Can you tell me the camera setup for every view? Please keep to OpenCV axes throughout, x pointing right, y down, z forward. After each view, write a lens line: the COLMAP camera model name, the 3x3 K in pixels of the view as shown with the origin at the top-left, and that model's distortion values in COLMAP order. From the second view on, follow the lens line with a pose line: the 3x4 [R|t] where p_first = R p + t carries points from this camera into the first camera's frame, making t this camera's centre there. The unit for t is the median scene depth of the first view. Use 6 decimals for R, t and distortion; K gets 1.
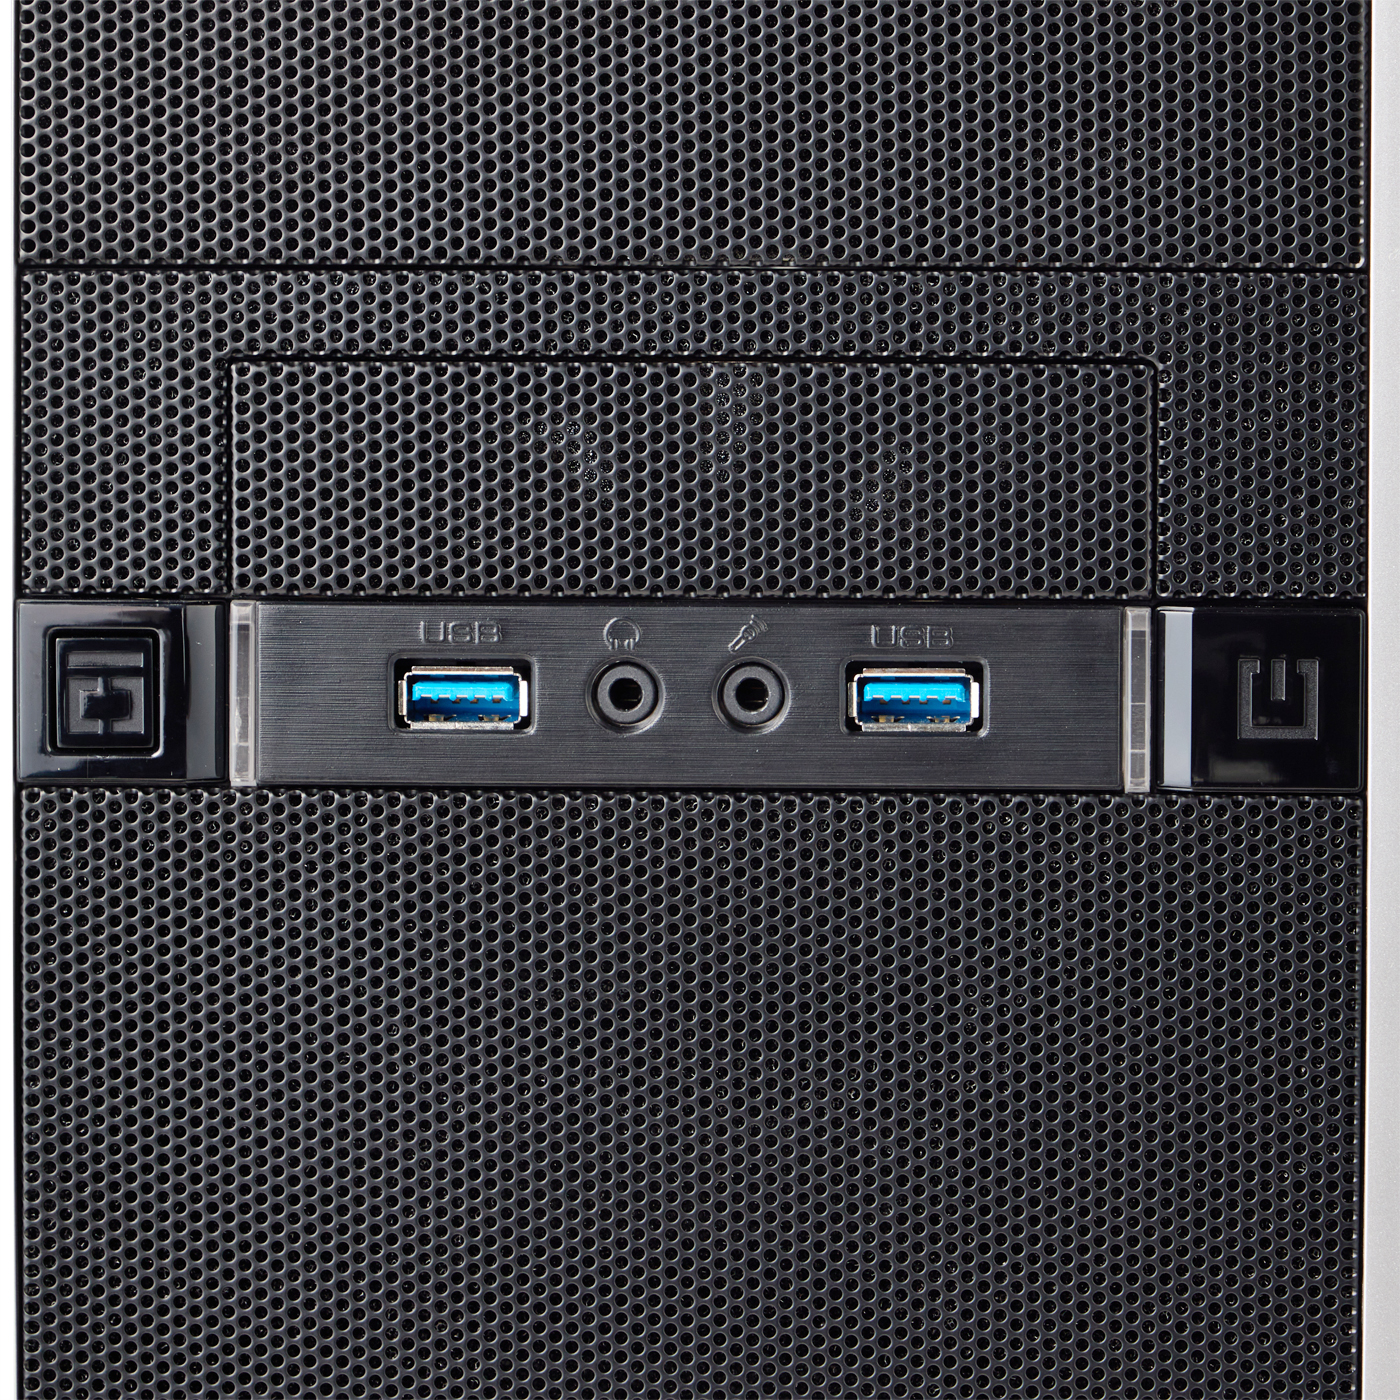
lens RADIAL K [[1066.2, 0, 687.9], [0, 1066.2, 701.3], [0, 0, 1]] dist [-0.002226, 0.000589]
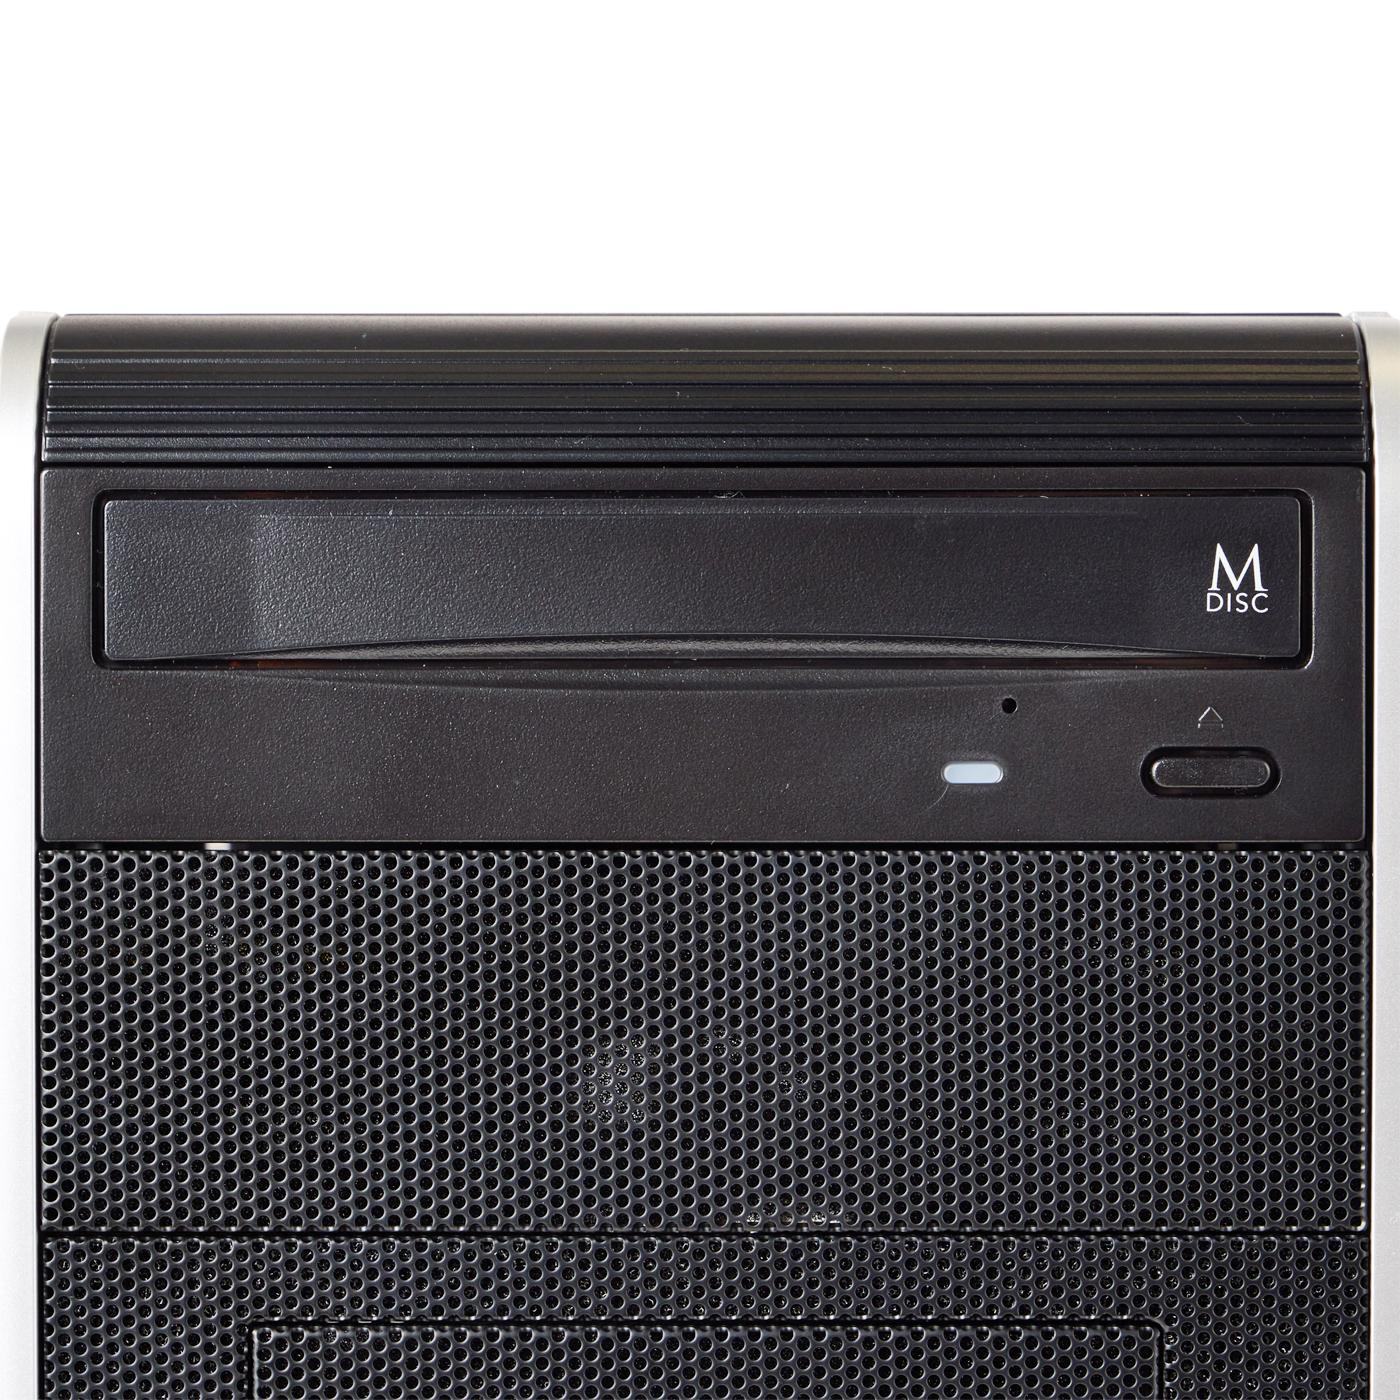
lens RADIAL K [[1066.2, 0, 711.3], [0, 1066.2, 698.9], [0, 0, 1]] dist [-0.002226, 0.000589]
pose [[0.999967, -0.002727, 0.007600, 0.001757], [0.002711, 0.999994, 0.002099, -0.918945], [-0.007605, -0.002079, 0.999969, -0.014657]]
